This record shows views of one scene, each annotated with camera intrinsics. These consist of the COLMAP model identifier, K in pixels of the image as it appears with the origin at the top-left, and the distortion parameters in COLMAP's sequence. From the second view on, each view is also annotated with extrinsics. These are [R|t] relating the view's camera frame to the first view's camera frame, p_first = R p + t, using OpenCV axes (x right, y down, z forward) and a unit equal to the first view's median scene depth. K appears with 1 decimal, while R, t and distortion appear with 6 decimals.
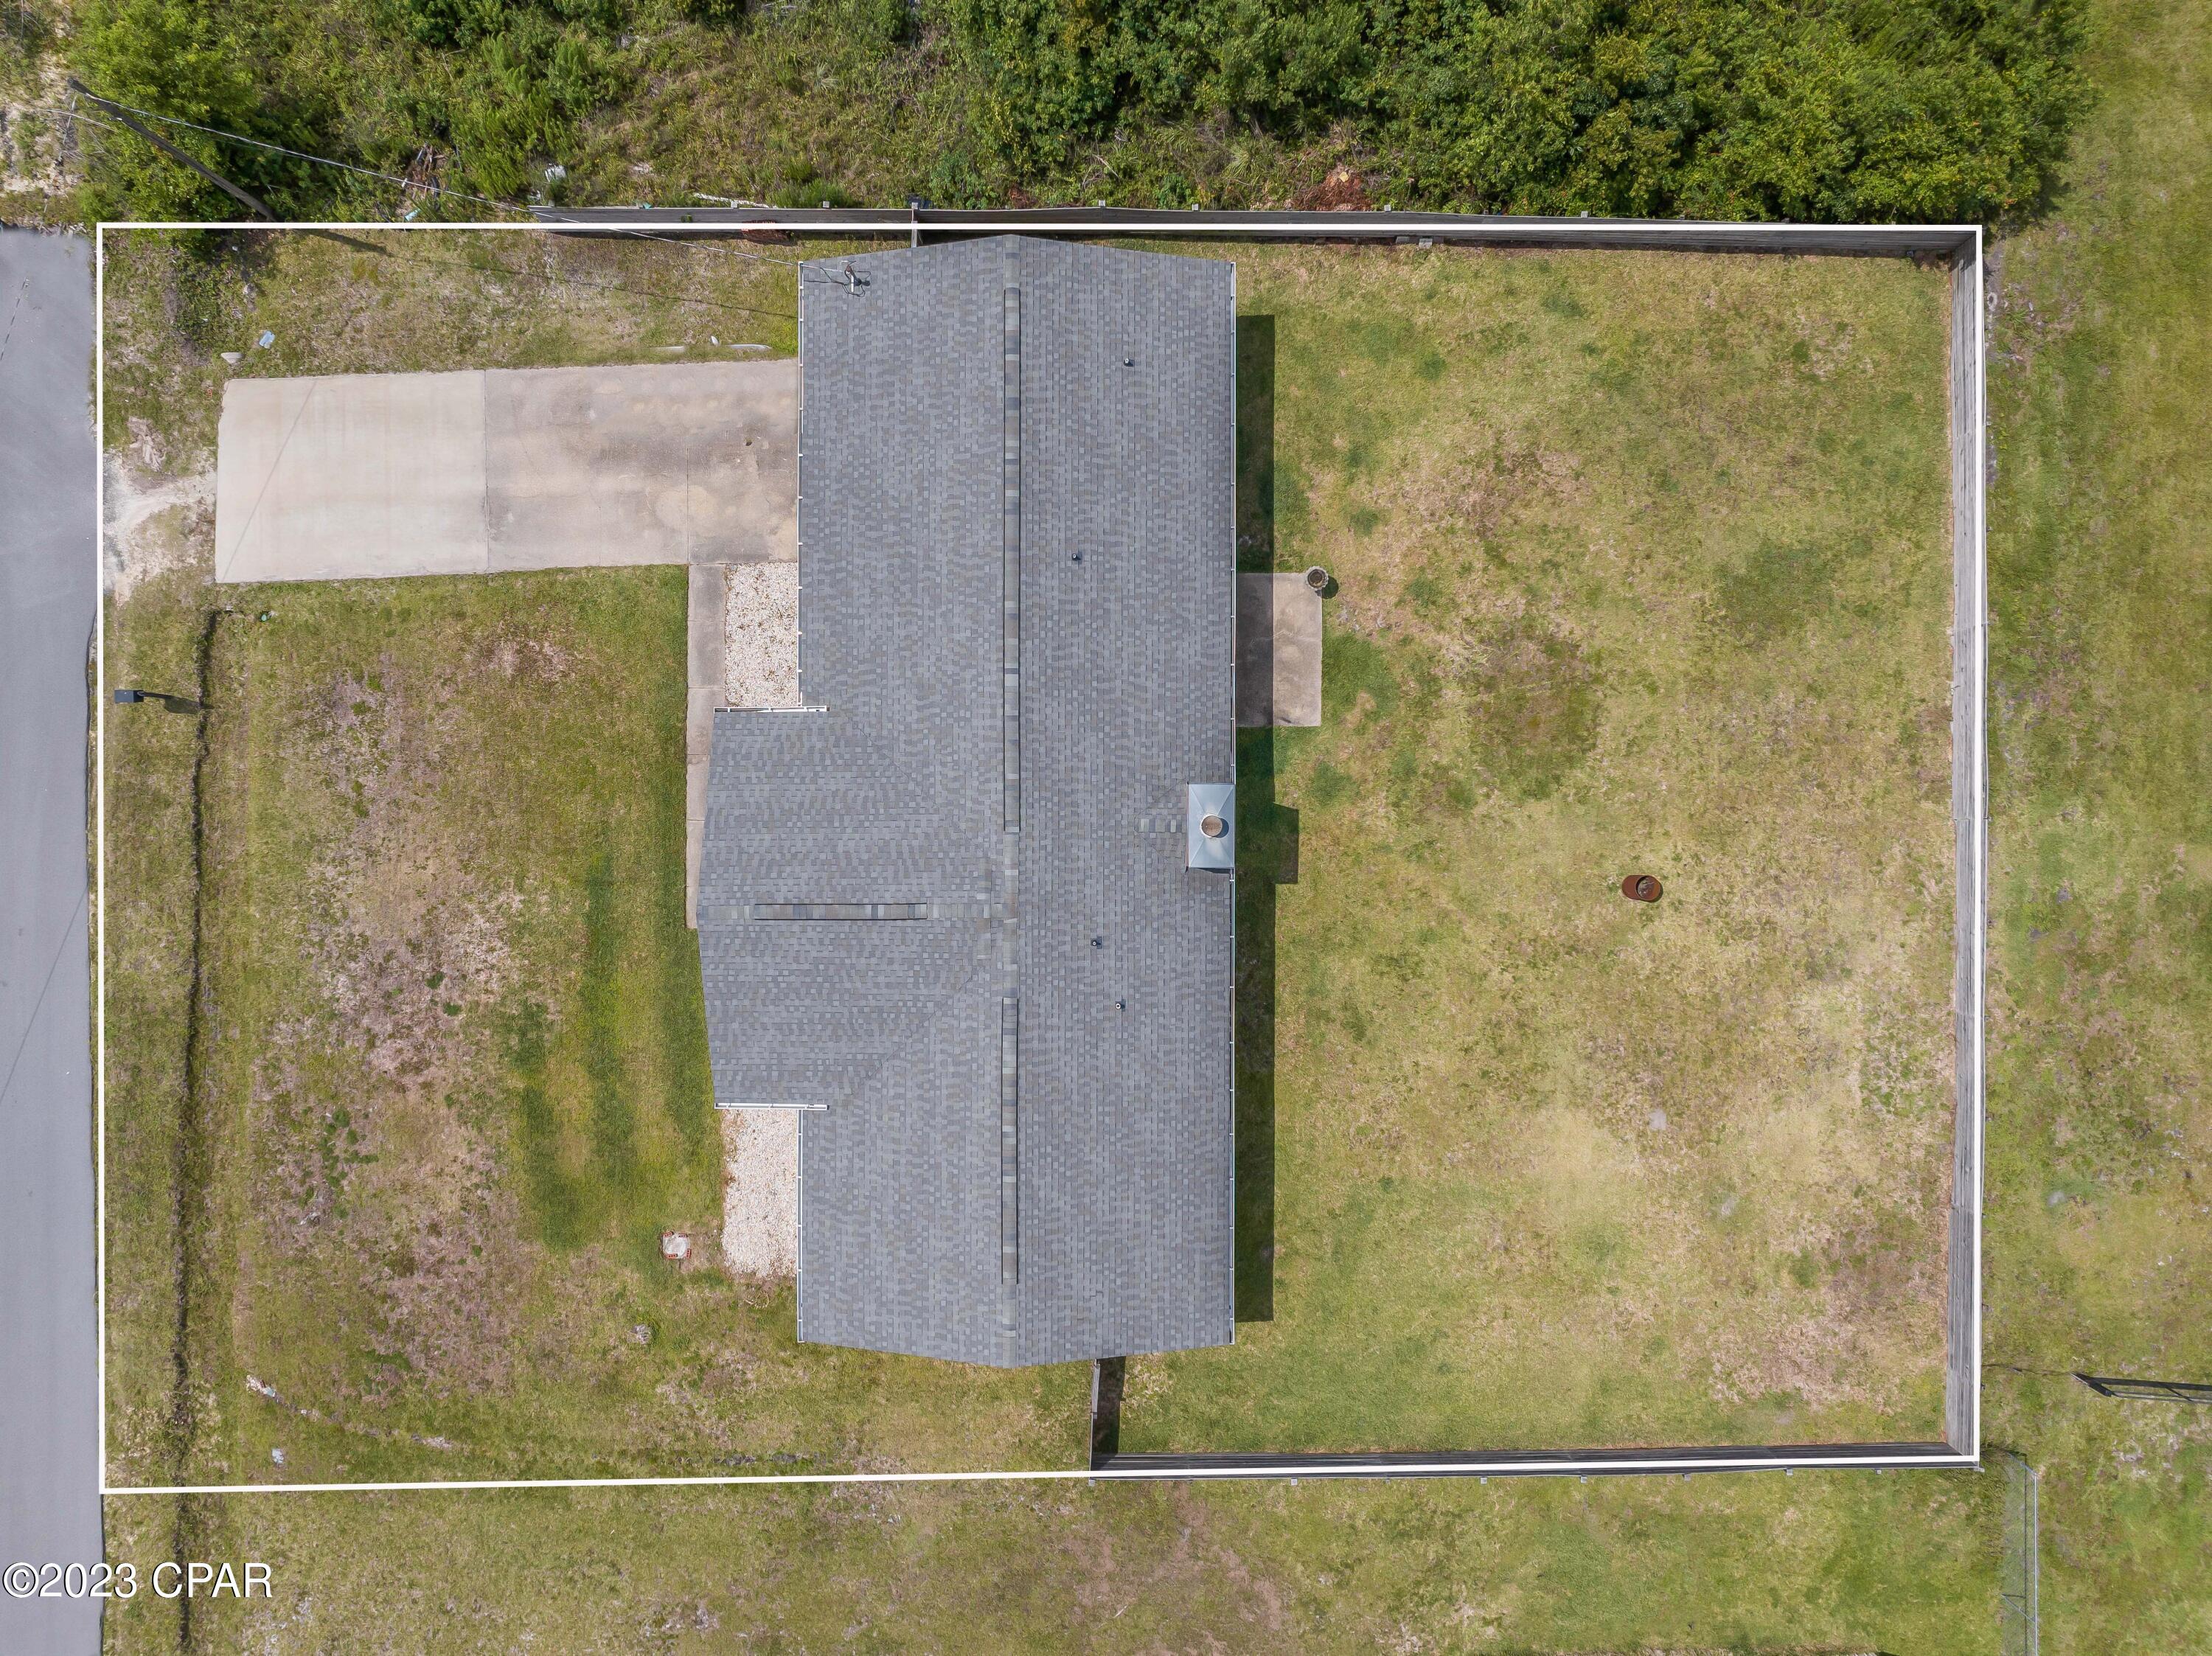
lens RADIAL K [[1552.4, 0, 1112.0], [0, 1552.4, 824.2], [0, 0, 1]] dist [-0.042328, 0.013648]
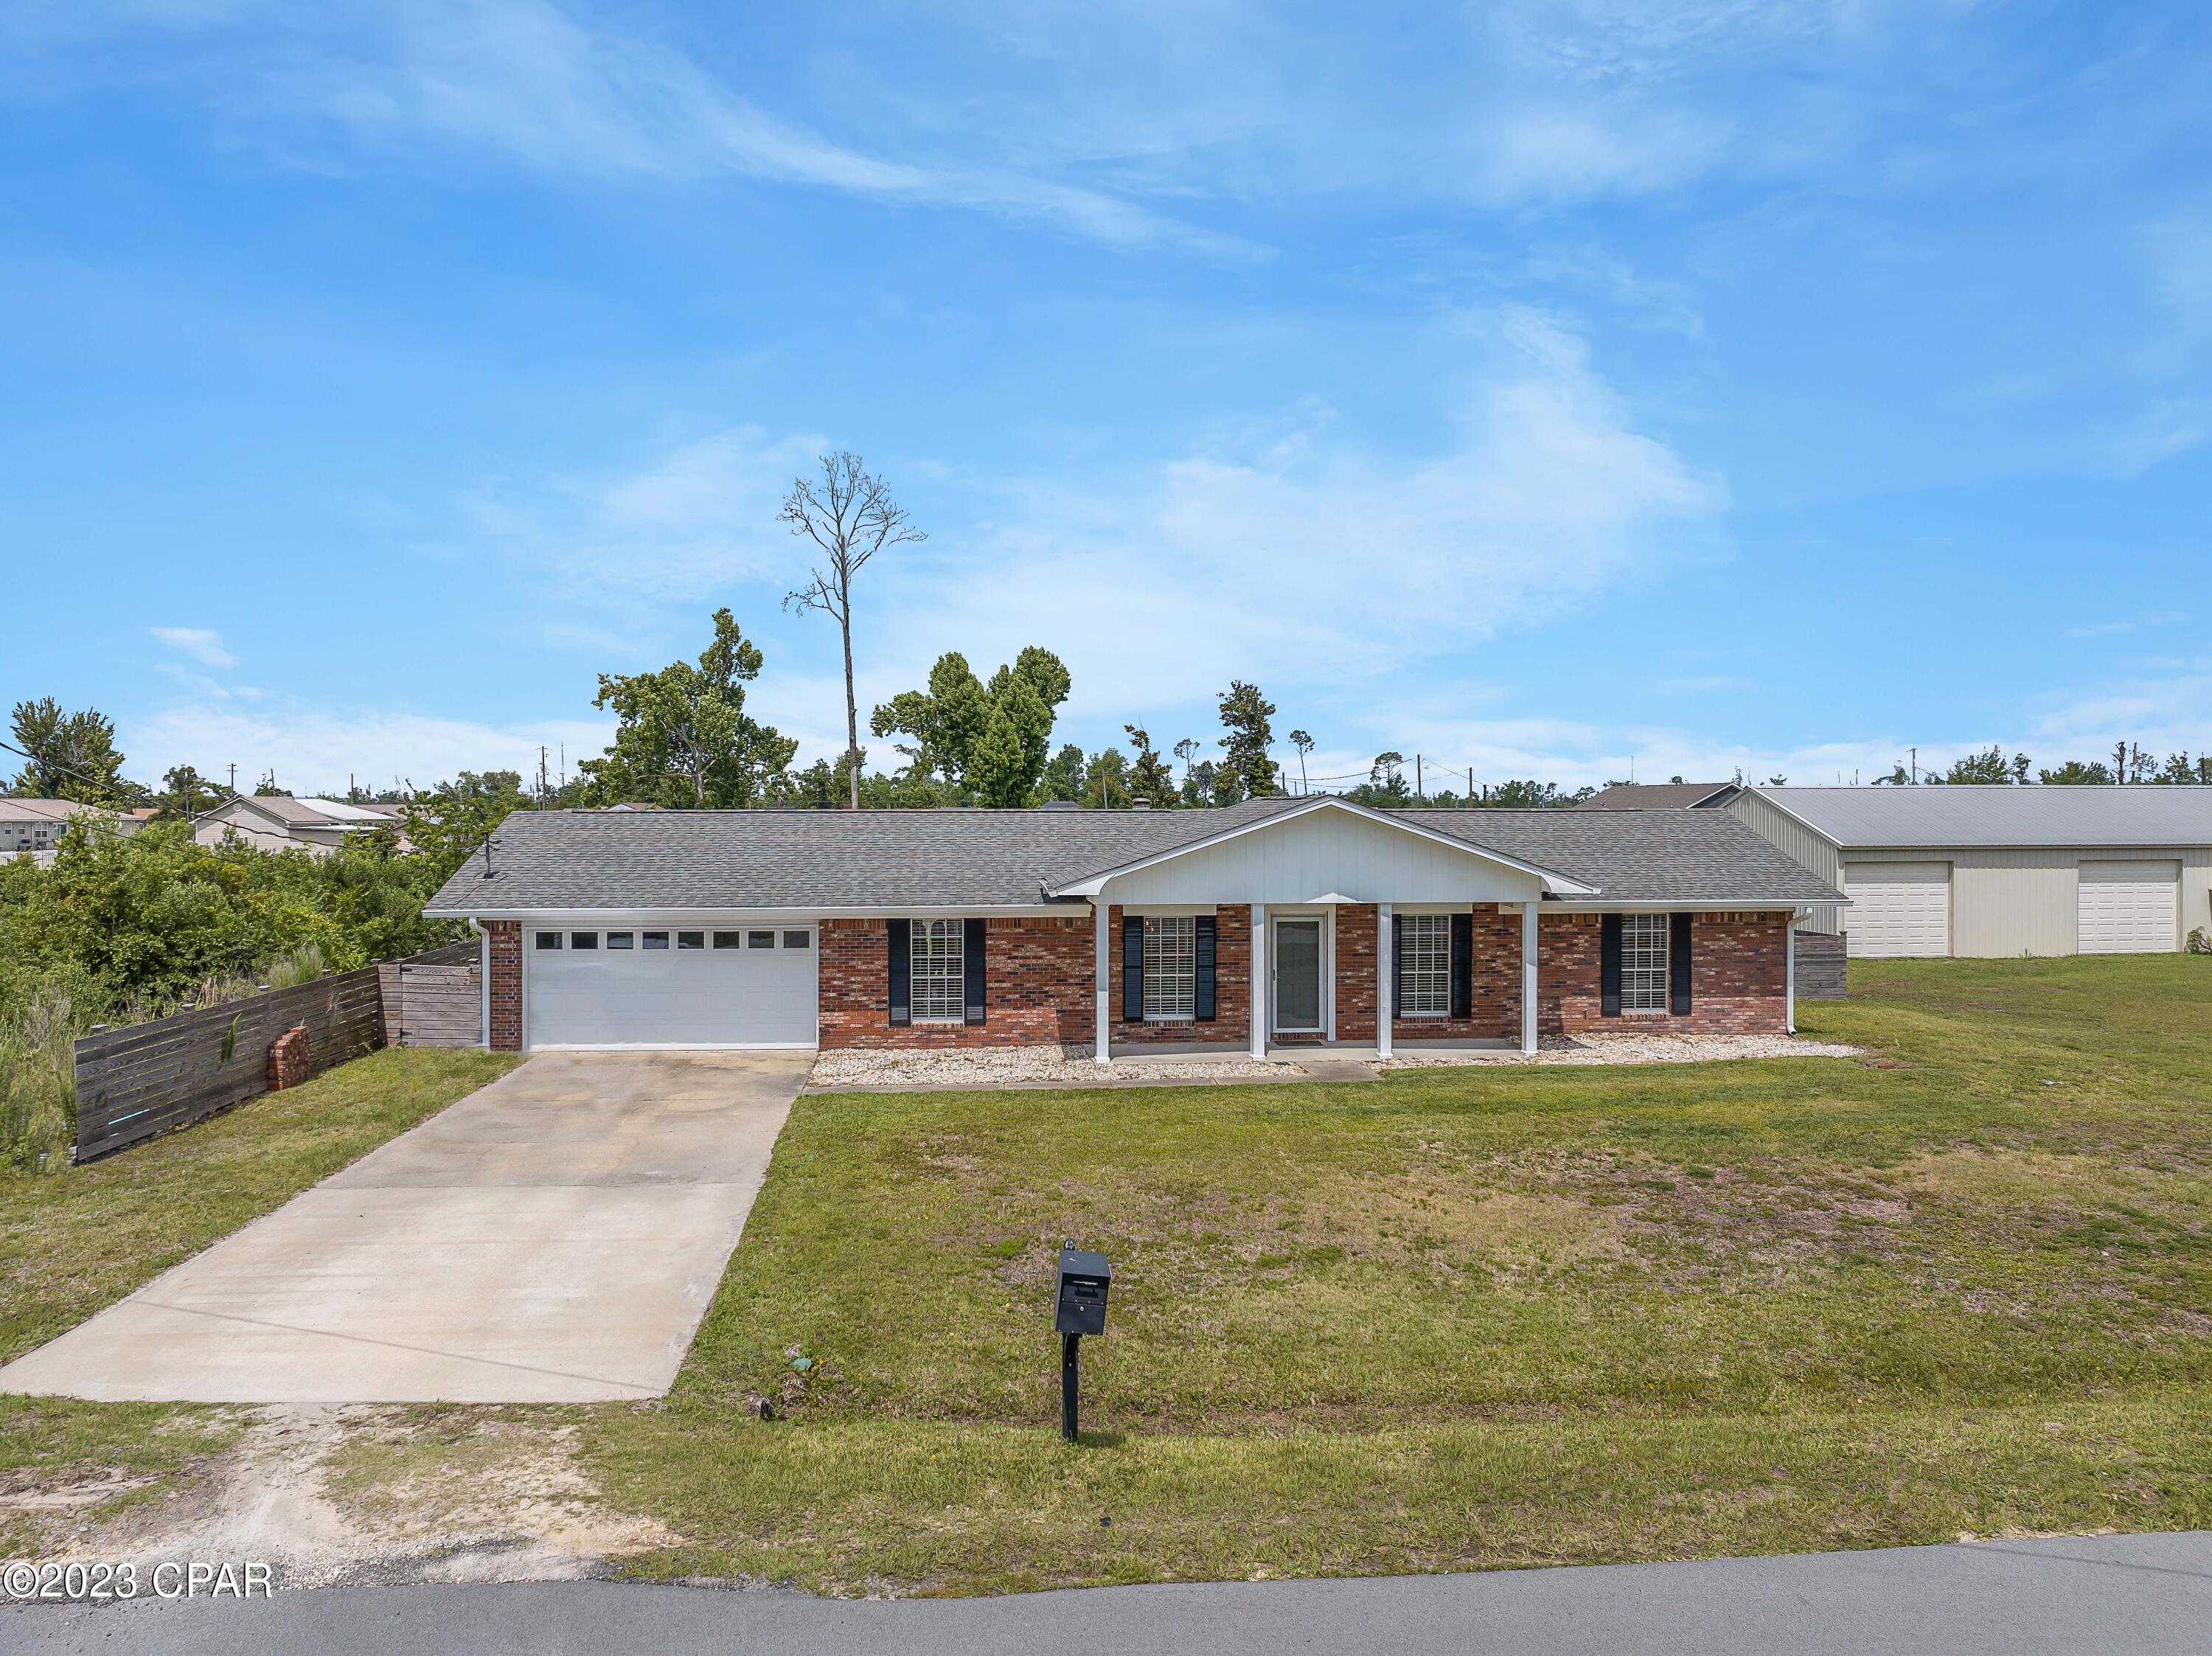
lens RADIAL K [[1553.9, 0, 1111.1], [0, 1553.9, 815.3], [0, 0, 1]] dist [-0.035757, 0.002500]
pose [[-0.085570, 0.000092, 0.996332, -0.881580], [0.996331, -0.001561, 0.085570, -0.098341], [0.001563, 0.999999, 0.000042, 0.890183]]
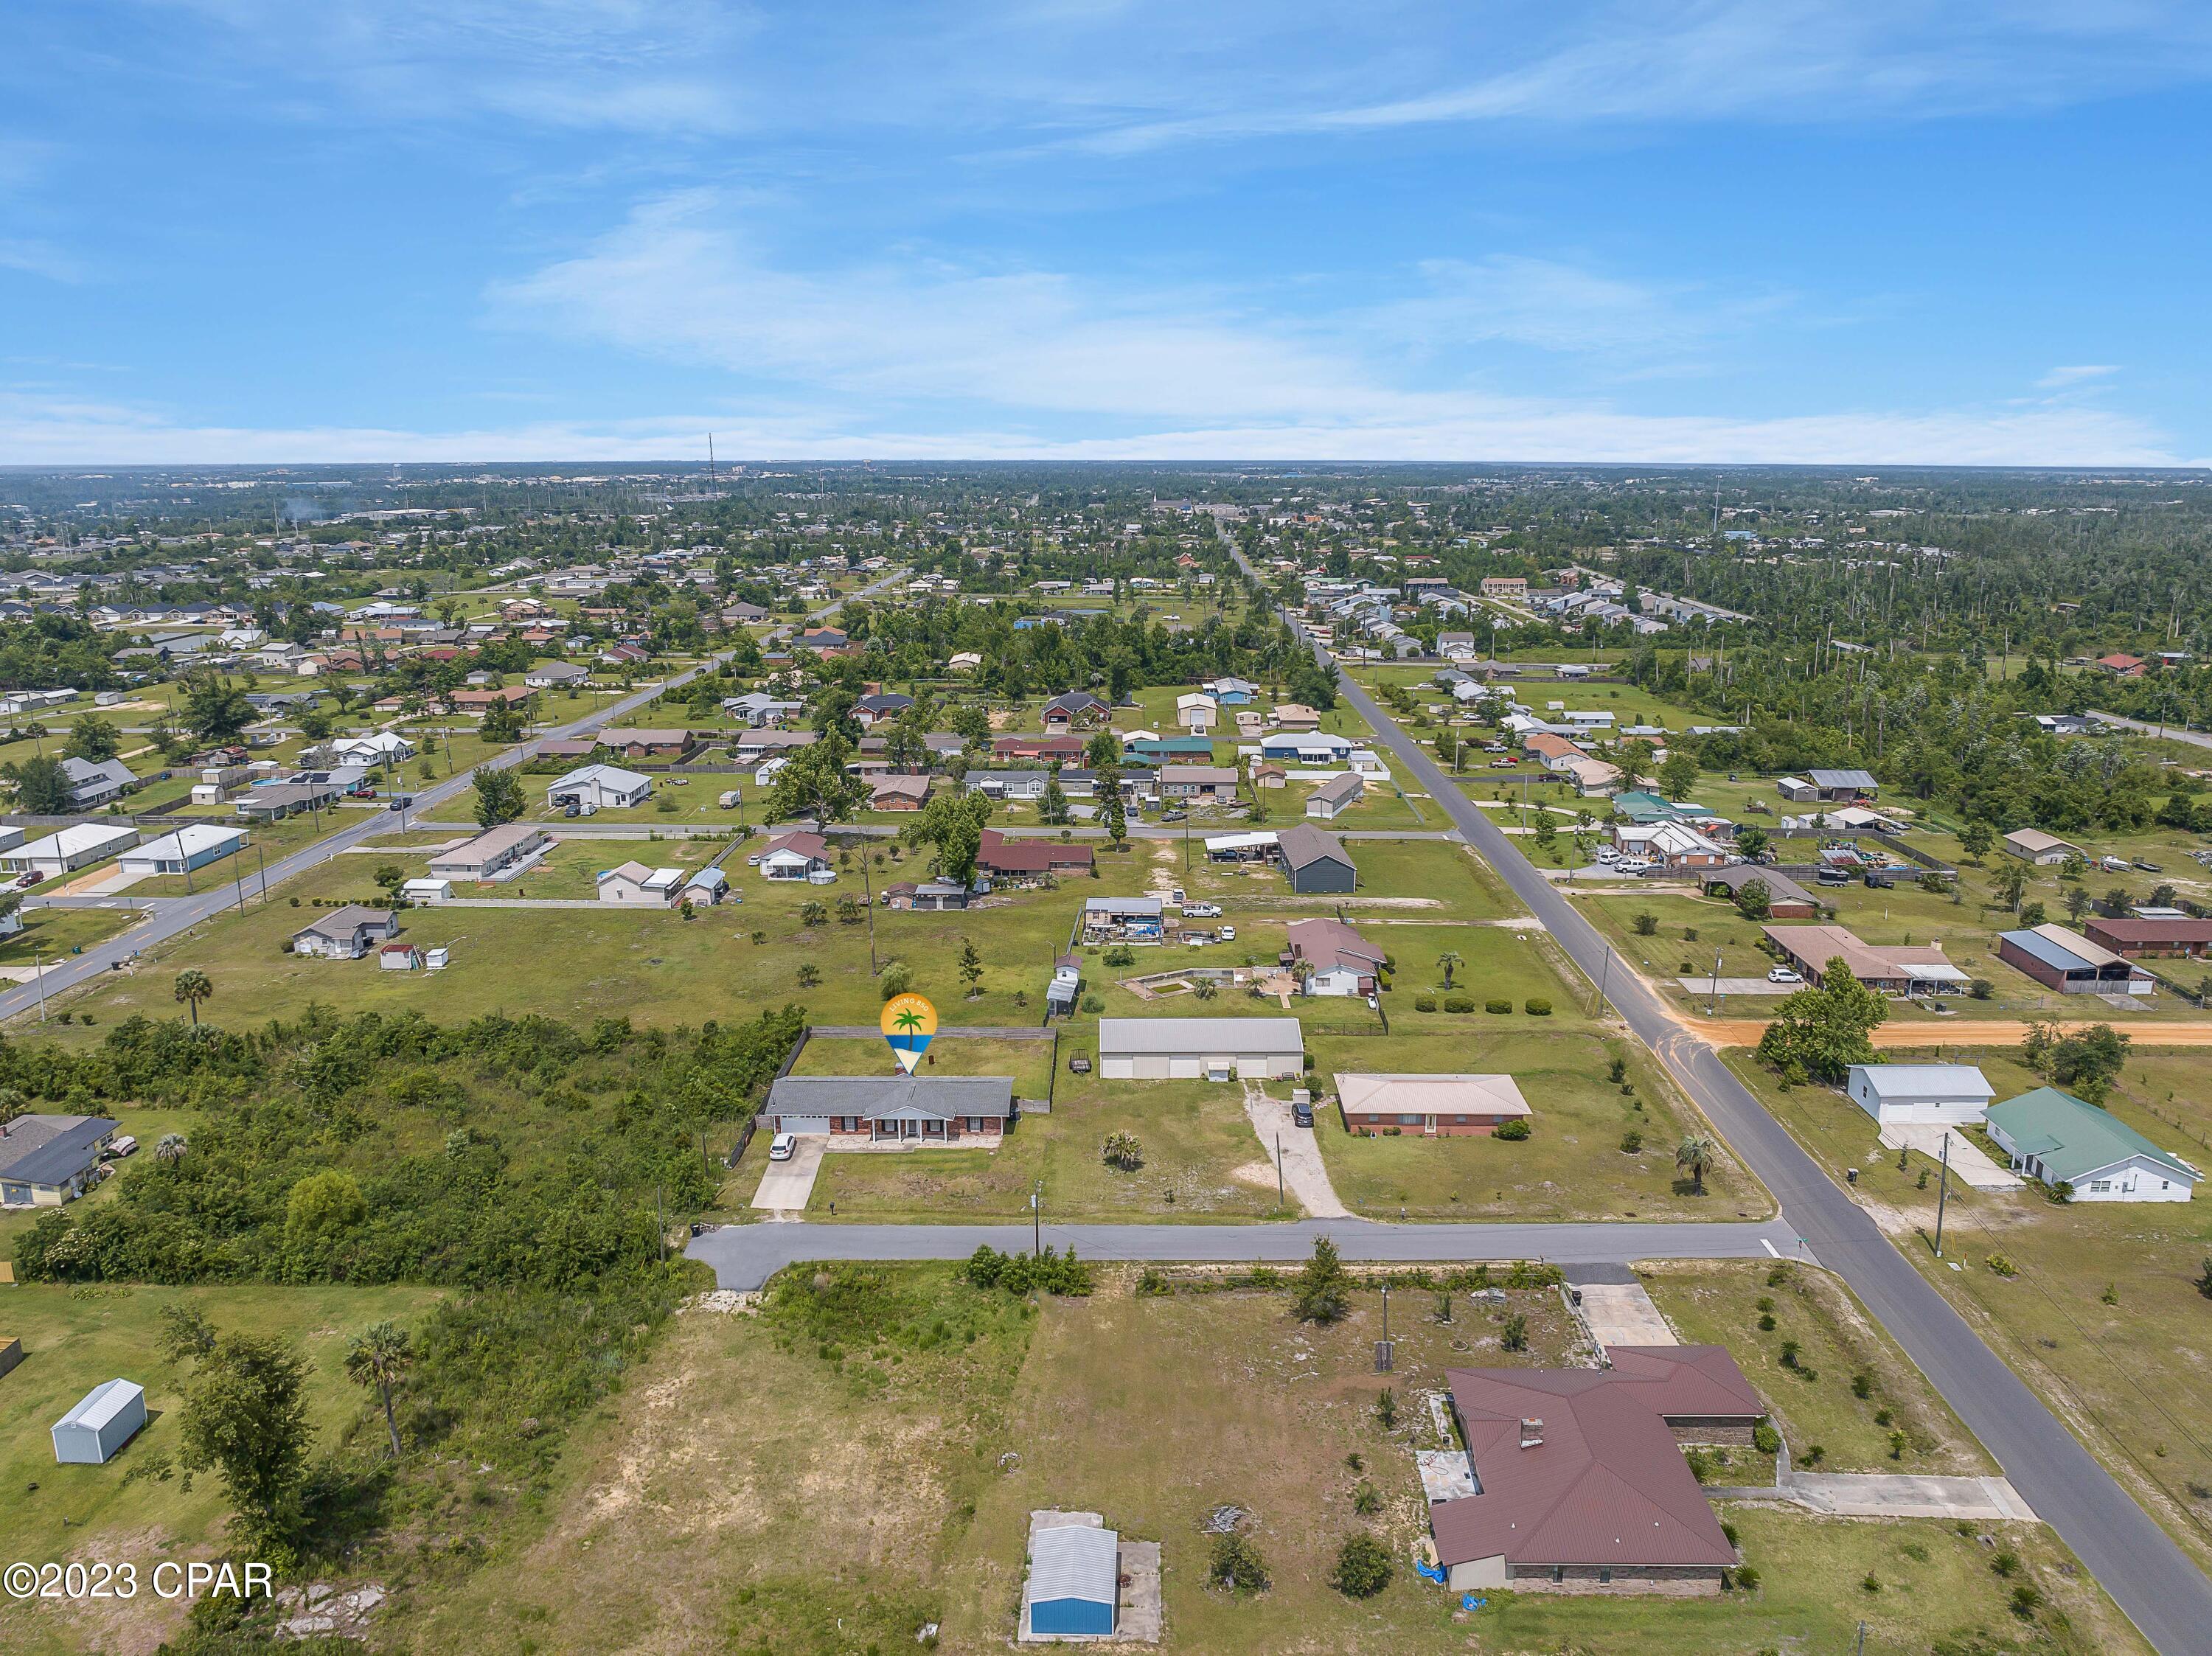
lens RADIAL K [[1553.9, 0, 1111.1], [0, 1553.9, 815.3], [0, 0, 1]] dist [-0.035757, 0.002500]
pose [[0.006399, -0.220557, 0.975353, -4.022311], [0.999973, -0.001991, -0.007011, 0.613189], [0.003488, 0.975372, 0.220539, -0.751667]]
